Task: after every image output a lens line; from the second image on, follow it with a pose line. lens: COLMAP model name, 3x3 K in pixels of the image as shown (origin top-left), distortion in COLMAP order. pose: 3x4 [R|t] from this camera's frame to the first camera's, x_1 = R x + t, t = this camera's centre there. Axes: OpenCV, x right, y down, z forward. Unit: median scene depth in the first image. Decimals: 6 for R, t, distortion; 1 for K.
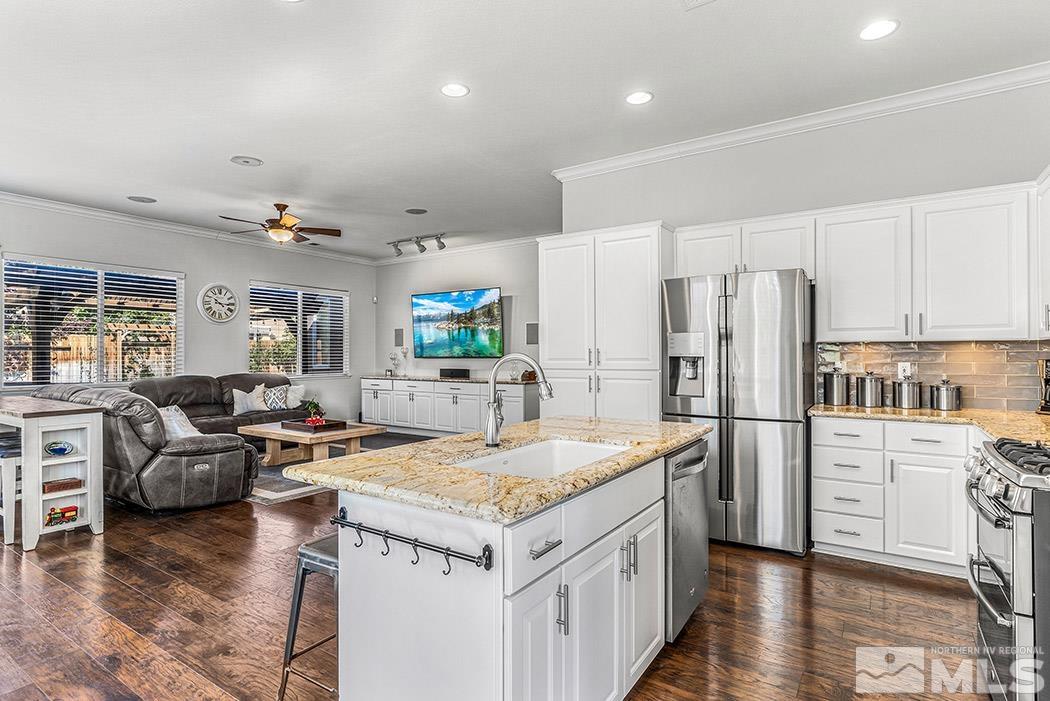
lens RADIAL K [[551.8, 0, 493.3], [0, 551.8, 353.6], [0, 0, 1]] dist [-0.000932, 0.001338]
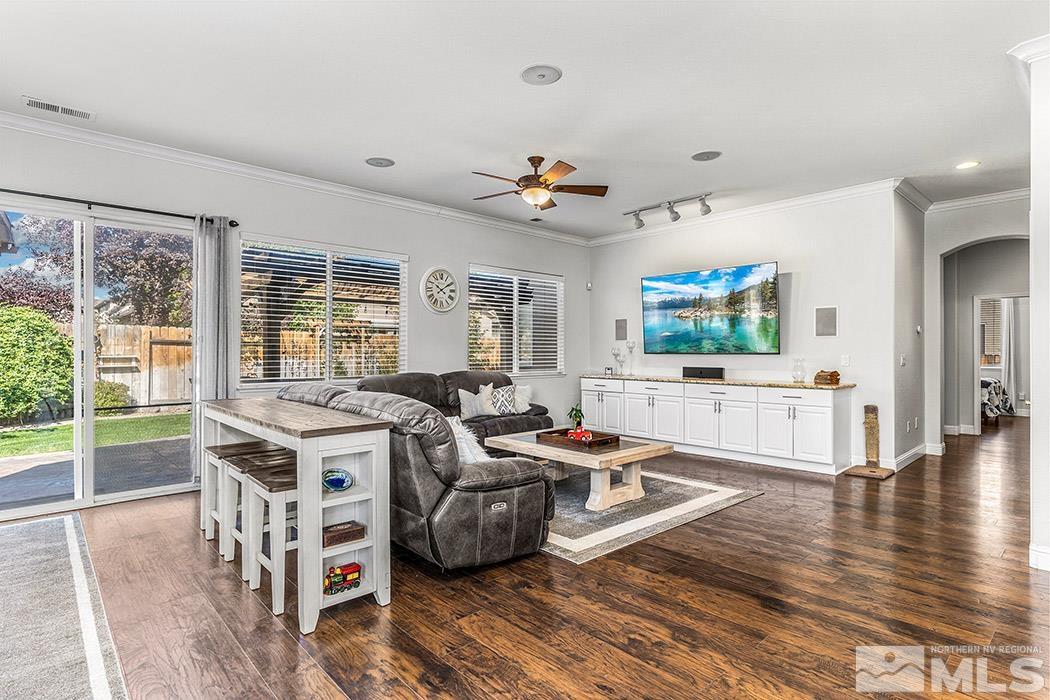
lens RADIAL K [[551.8, 0, 493.3], [0, 551.8, 353.1], [0, 0, 1]] dist [-0.000932, 0.001338]
pose [[0.969121, 0.002948, -0.246568, -0.247611], [-0.001793, 0.999986, 0.004908, 0.005018], [0.246579, -0.004315, 0.969113, 0.218661]]
